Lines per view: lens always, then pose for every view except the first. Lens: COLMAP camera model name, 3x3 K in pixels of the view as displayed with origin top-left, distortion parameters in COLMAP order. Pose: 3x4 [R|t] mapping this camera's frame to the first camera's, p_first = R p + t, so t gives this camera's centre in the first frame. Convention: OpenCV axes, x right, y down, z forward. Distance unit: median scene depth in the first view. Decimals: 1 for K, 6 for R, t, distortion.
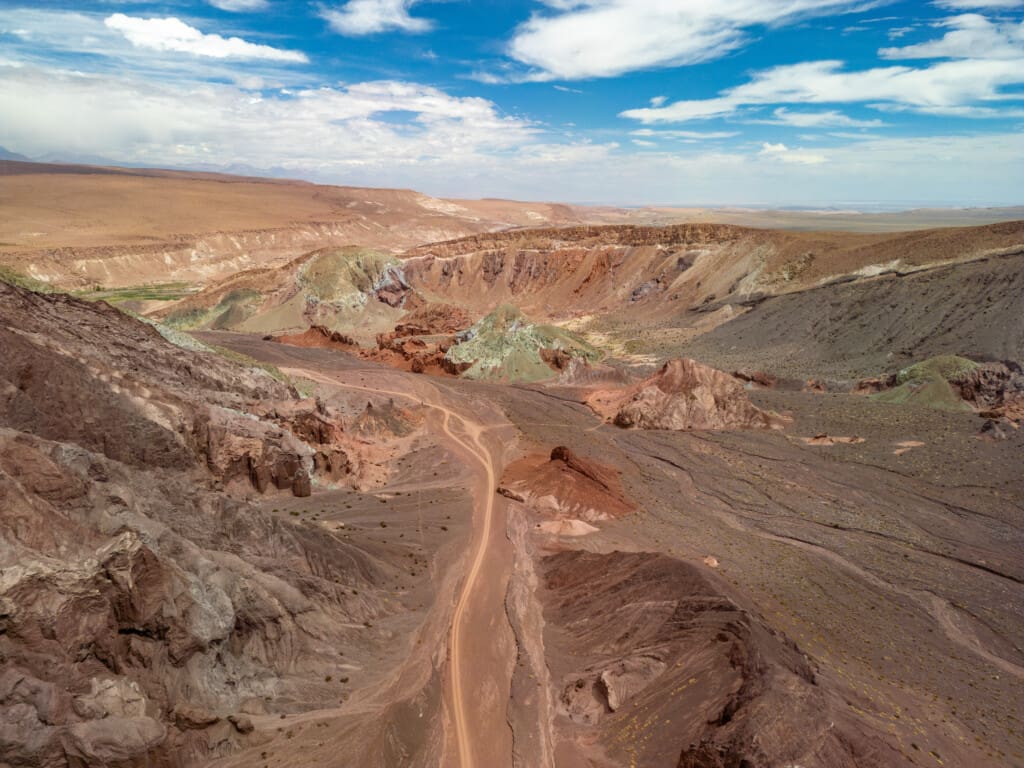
lens RADIAL K [[712.6, 0, 515.2], [0, 712.6, 382.9], [0, 0, 1]] dist [0.082934, -0.086286]
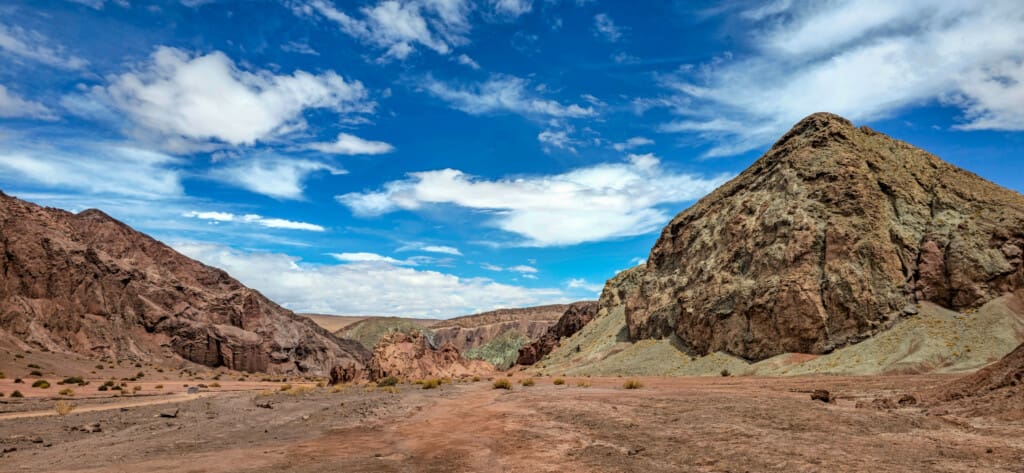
lens RADIAL K [[673.2, 0, 519.4], [0, 673.2, 233.9], [0, 0, 1]] dist [0.080325, -0.077838]
pose [[0.999205, -0.012489, -0.037848, 0.037941], [-0.003845, 0.914996, -0.403444, 0.169451], [0.039669, 0.403269, 0.914221, -0.107798]]
